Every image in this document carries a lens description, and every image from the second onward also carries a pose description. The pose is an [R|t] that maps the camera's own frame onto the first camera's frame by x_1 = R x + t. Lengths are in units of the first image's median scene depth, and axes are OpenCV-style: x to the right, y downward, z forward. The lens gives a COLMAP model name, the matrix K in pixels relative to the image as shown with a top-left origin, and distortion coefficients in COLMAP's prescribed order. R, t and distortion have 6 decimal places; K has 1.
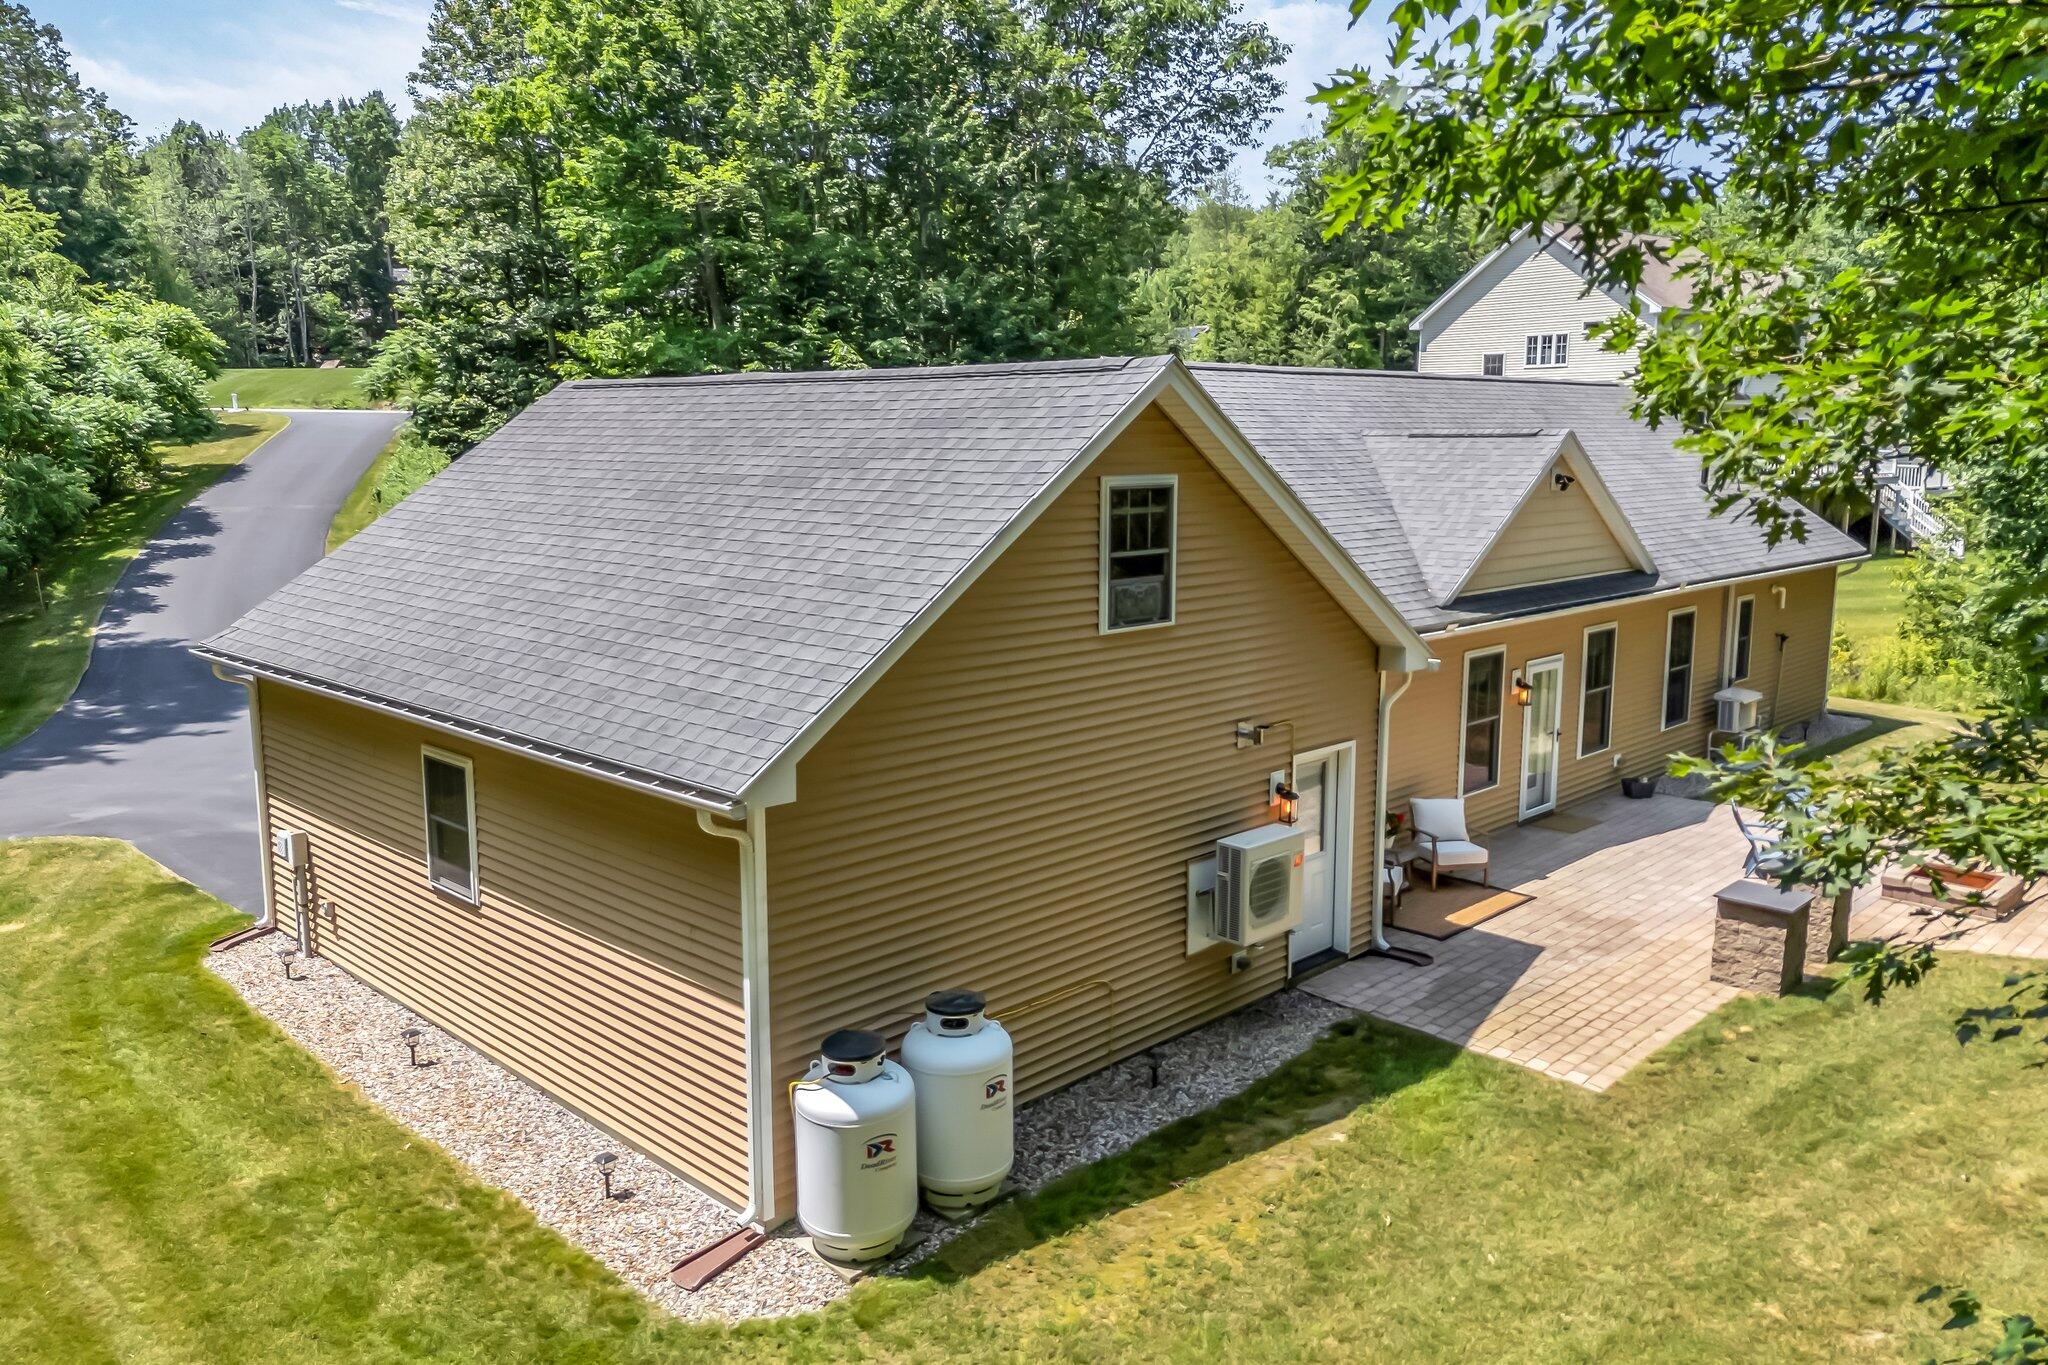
lens RADIAL K [[1533.3, 0, 1024.0], [0, 1533.3, 682.5], [0, 0, 1]] dist [0.045625, -0.002805]
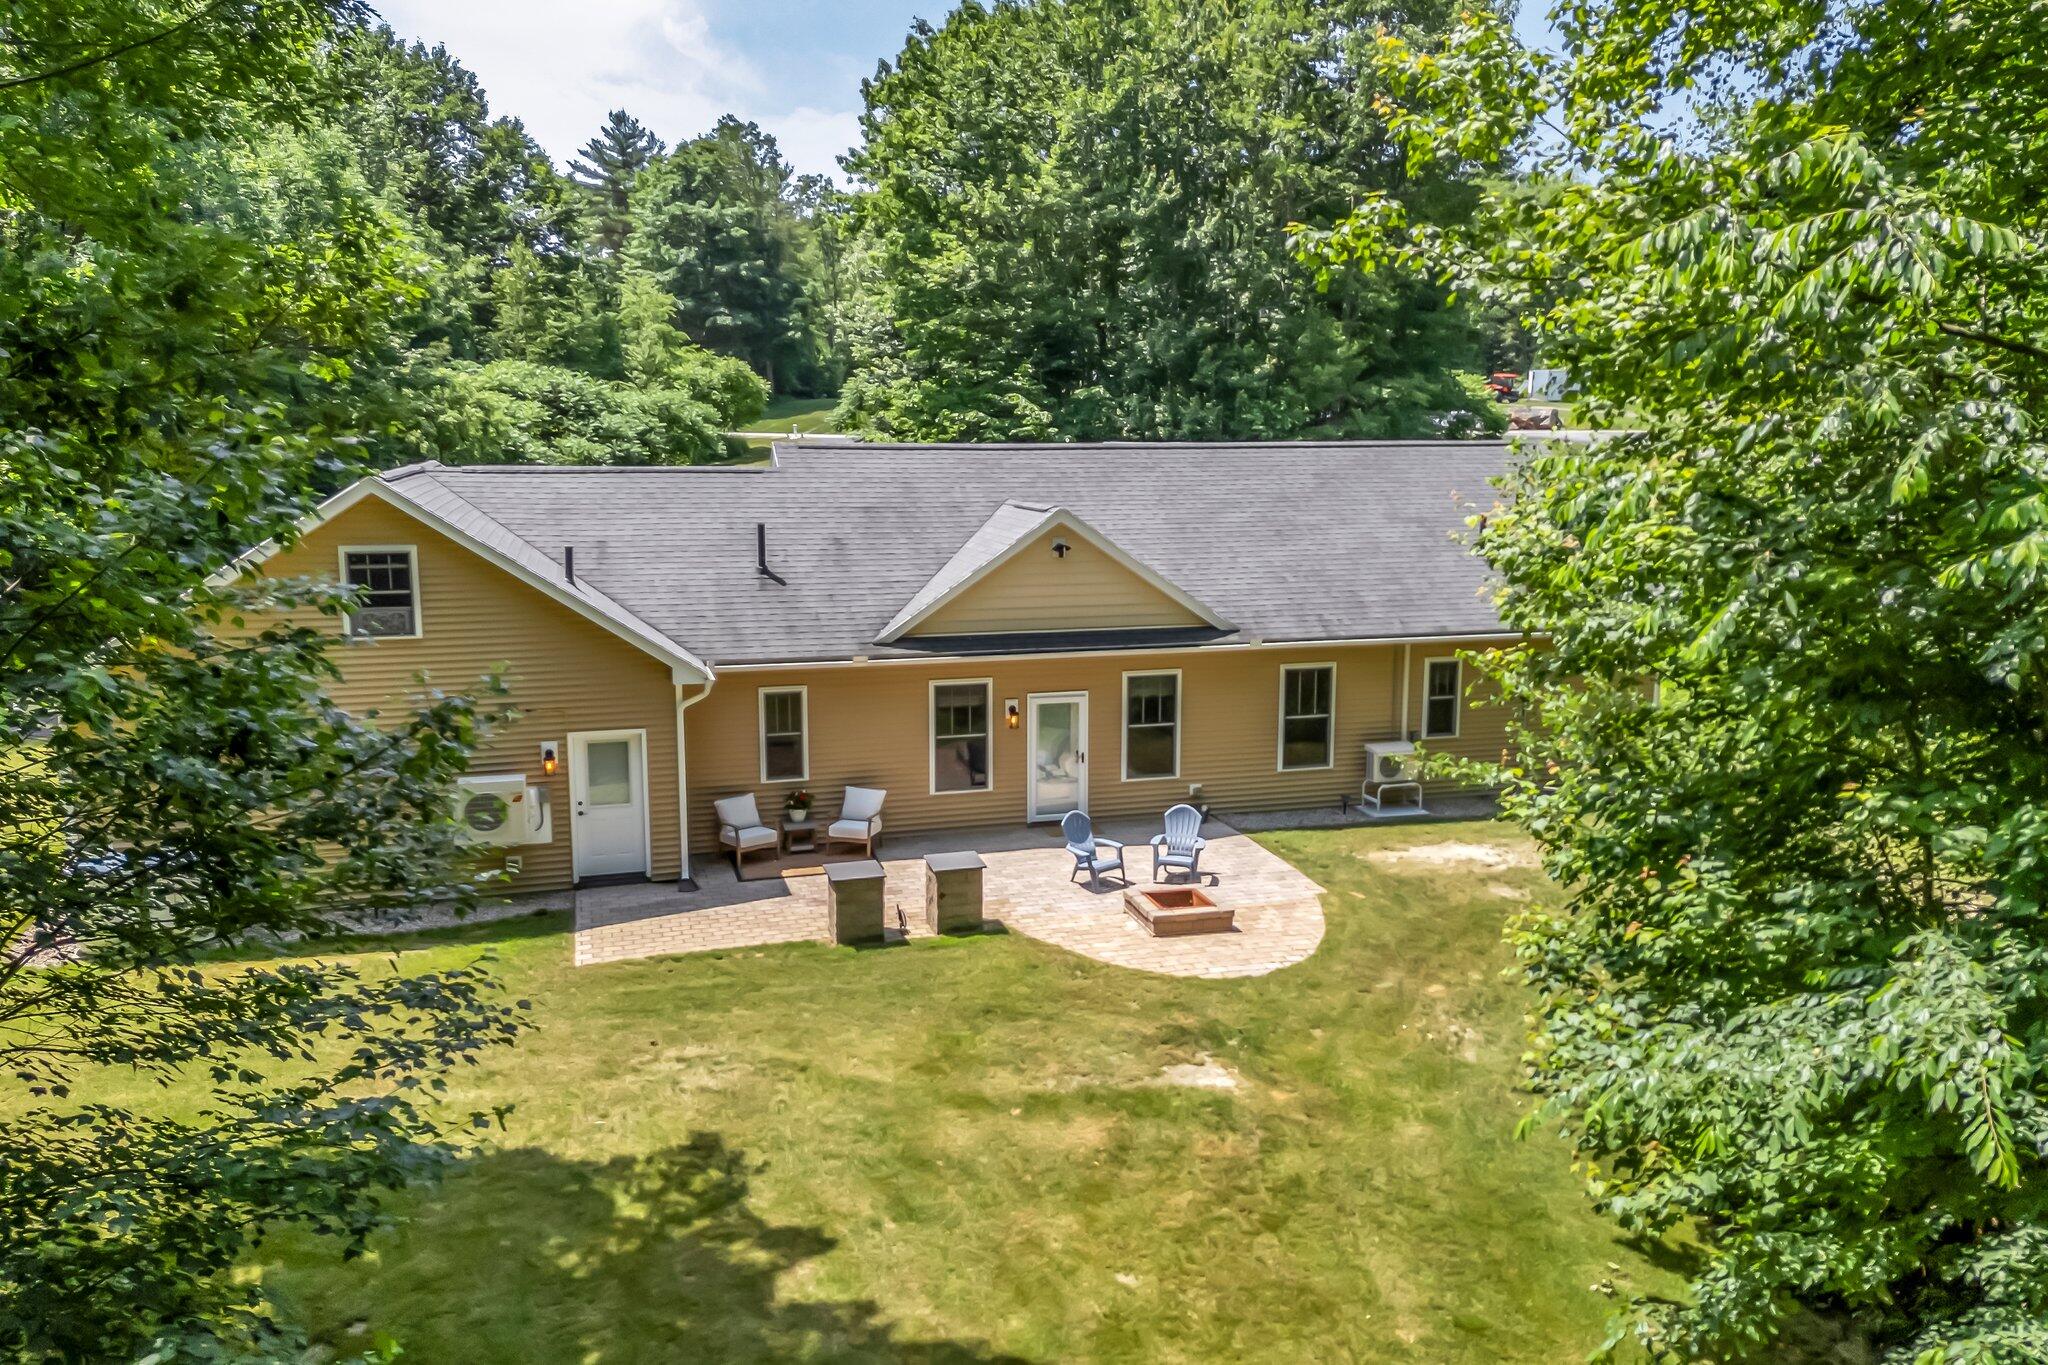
lens RADIAL K [[1533.3, 0, 1024.0], [0, 1533.3, 682.5], [0, 0, 1]] dist [0.045625, -0.002805]
pose [[0.882005, 0.077304, -0.464855, 1.121242], [-0.077688, 0.996809, 0.018363, -0.055752], [0.464791, 0.019918, 0.885196, -0.104682]]
